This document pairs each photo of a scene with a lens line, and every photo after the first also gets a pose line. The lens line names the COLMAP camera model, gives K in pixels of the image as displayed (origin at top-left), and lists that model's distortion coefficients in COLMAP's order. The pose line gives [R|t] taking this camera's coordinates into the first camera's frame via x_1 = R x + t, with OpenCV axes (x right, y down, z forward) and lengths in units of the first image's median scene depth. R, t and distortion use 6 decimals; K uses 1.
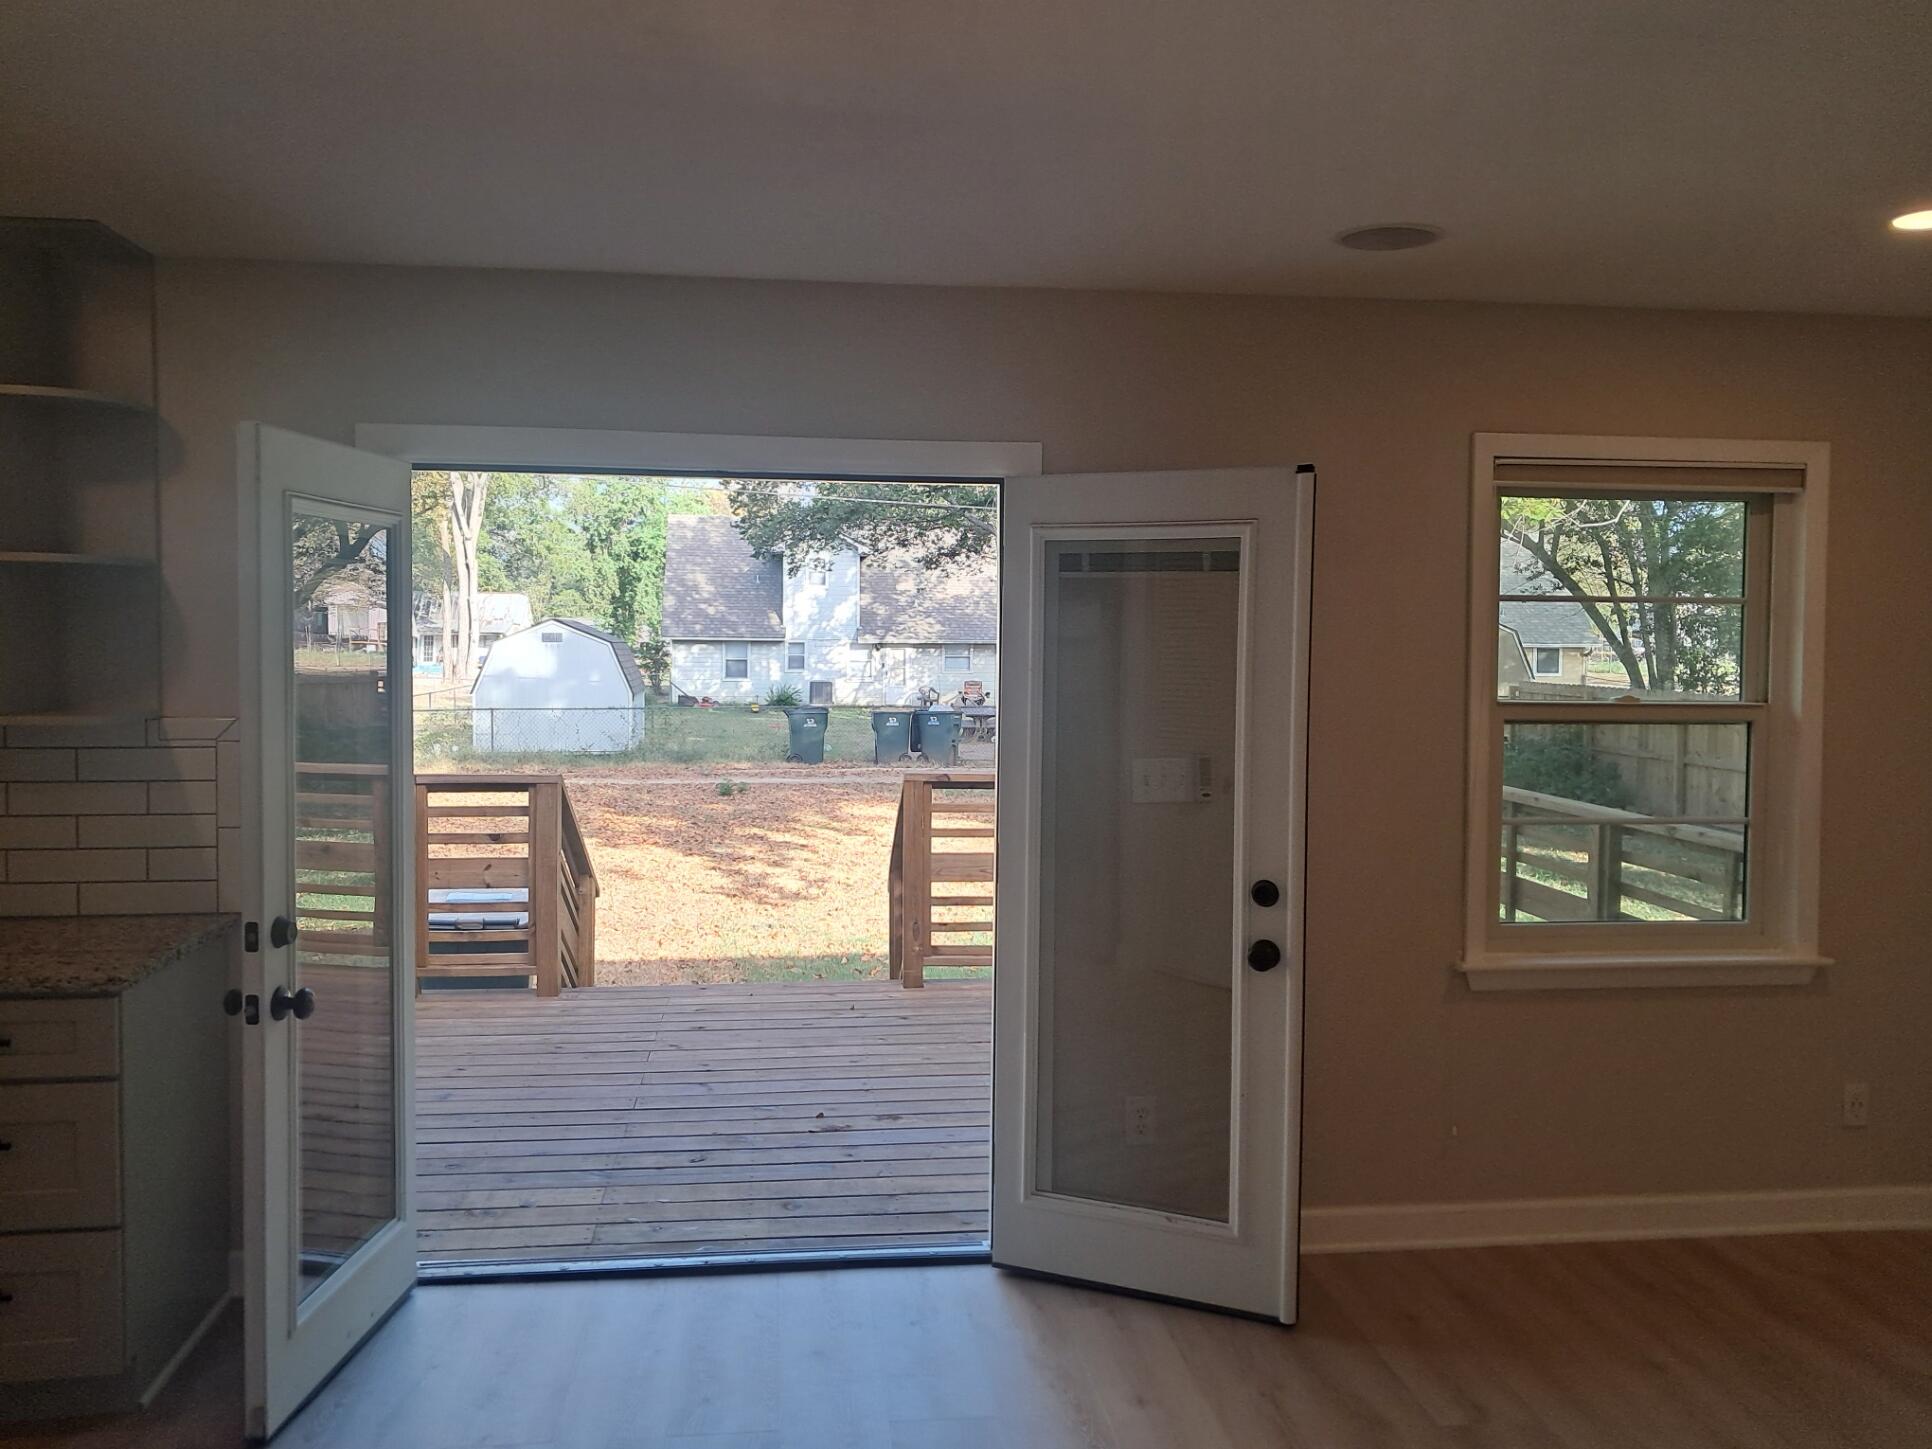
lens RADIAL K [[1514.2, 0, 968.8], [0, 1514.2, 716.1], [0, 0, 1]] dist [-0.002087, -0.001553]
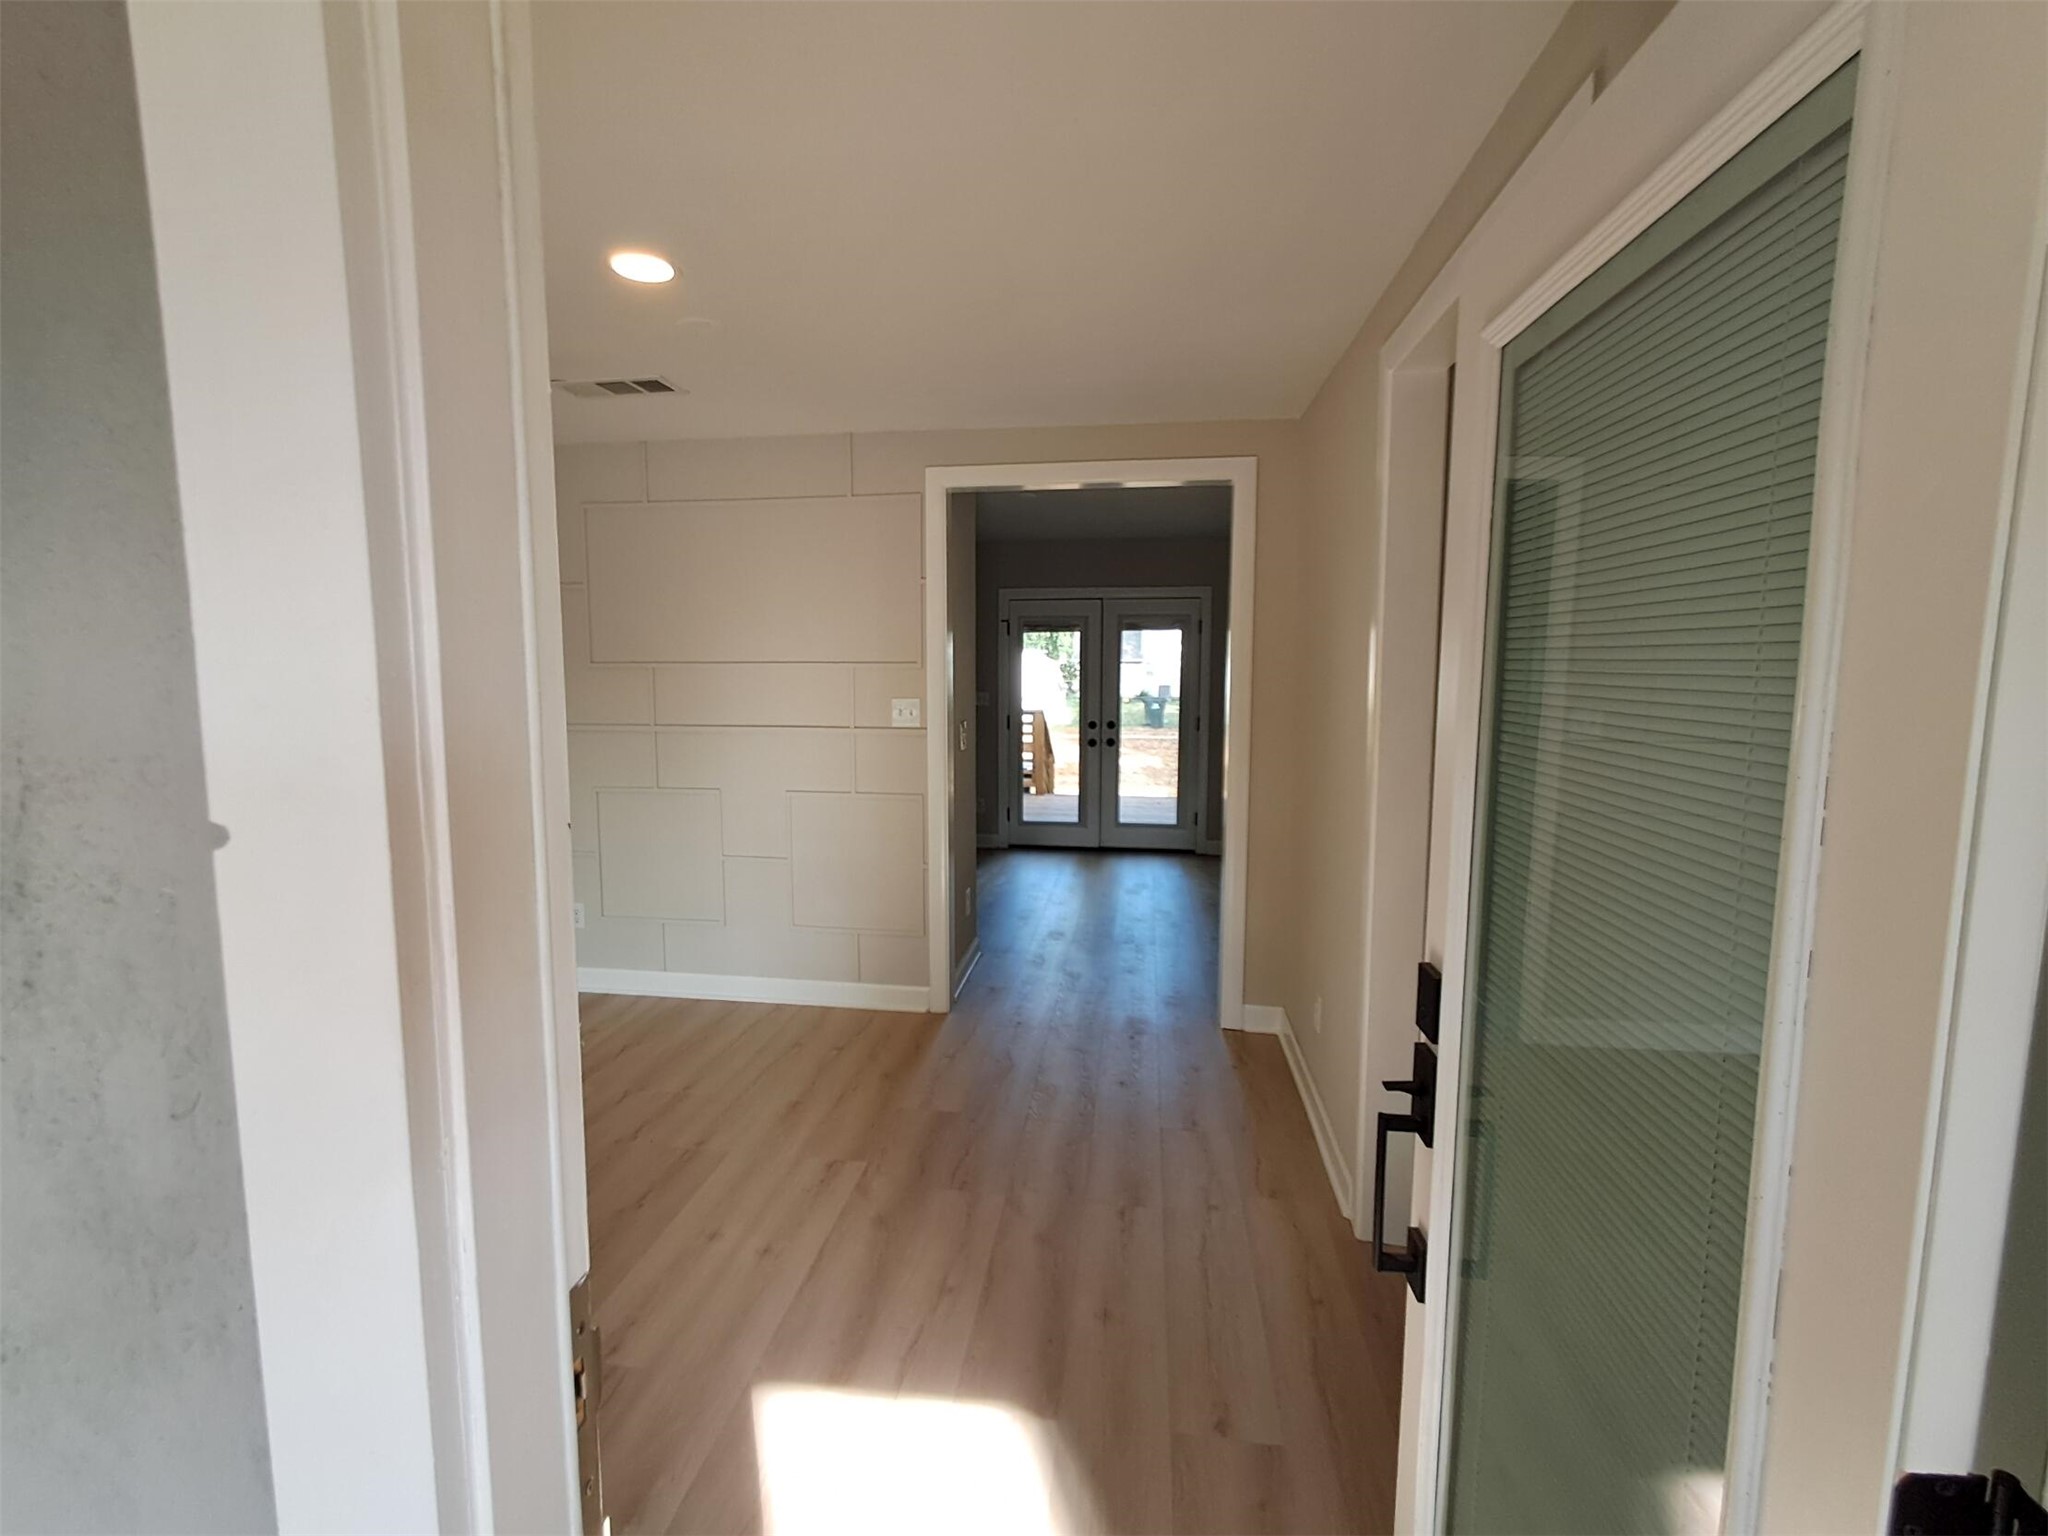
lens RADIAL K [[926.3, 0, 1006.6], [0, 926.3, 760.2], [0, 0, 1]] dist [0.004156, 0.002849]
pose [[0.963681, 0.014227, -0.266676, 0.085511], [0.000352, 0.998511, 0.054541, 0.038248], [0.267055, -0.052654, 0.962242, -0.515199]]
